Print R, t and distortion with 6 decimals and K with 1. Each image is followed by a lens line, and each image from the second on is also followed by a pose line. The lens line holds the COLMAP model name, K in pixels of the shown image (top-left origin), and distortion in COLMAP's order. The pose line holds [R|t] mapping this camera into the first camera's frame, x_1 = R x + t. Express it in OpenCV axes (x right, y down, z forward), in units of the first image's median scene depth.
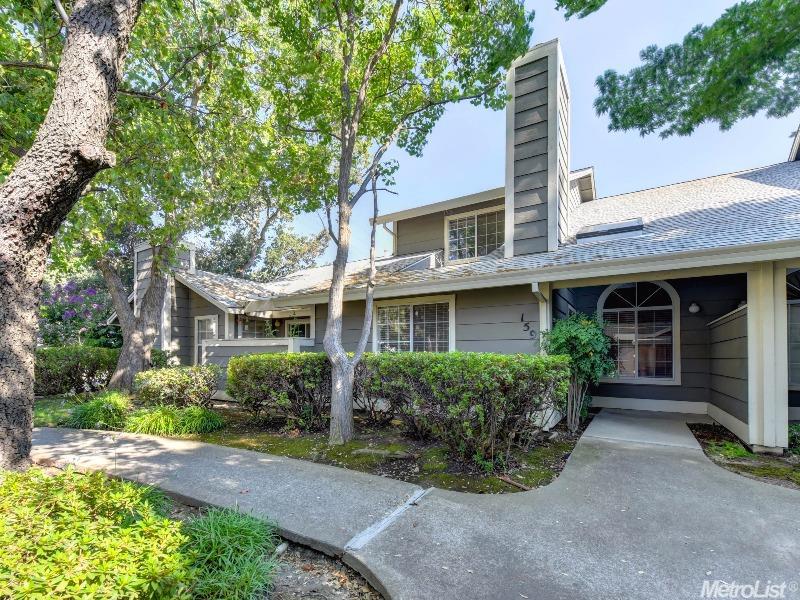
lens RADIAL K [[349.8, 0, 371.3], [0, 349.8, 357.7], [0, 0, 1]] dist [0.000514, -0.000046]
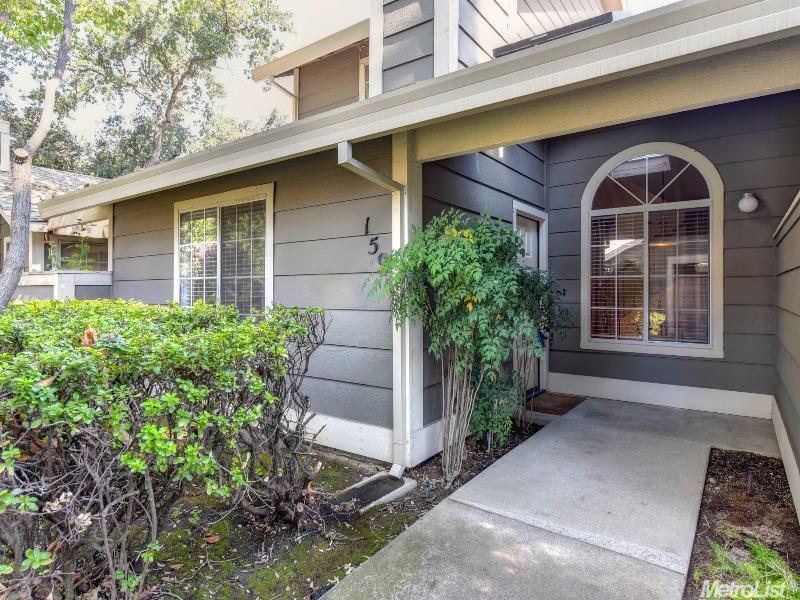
lens RADIAL K [[464.7, 0, 400.0], [0, 464.7, 300.0], [0, 0, 1]] dist [-0.000630, 0.000201]
pose [[0.999900, -0.013638, -0.003771, 0.427103], [0.013710, 0.999708, 0.019881, -0.024545], [0.003499, -0.019931, 0.999795, 0.338094]]
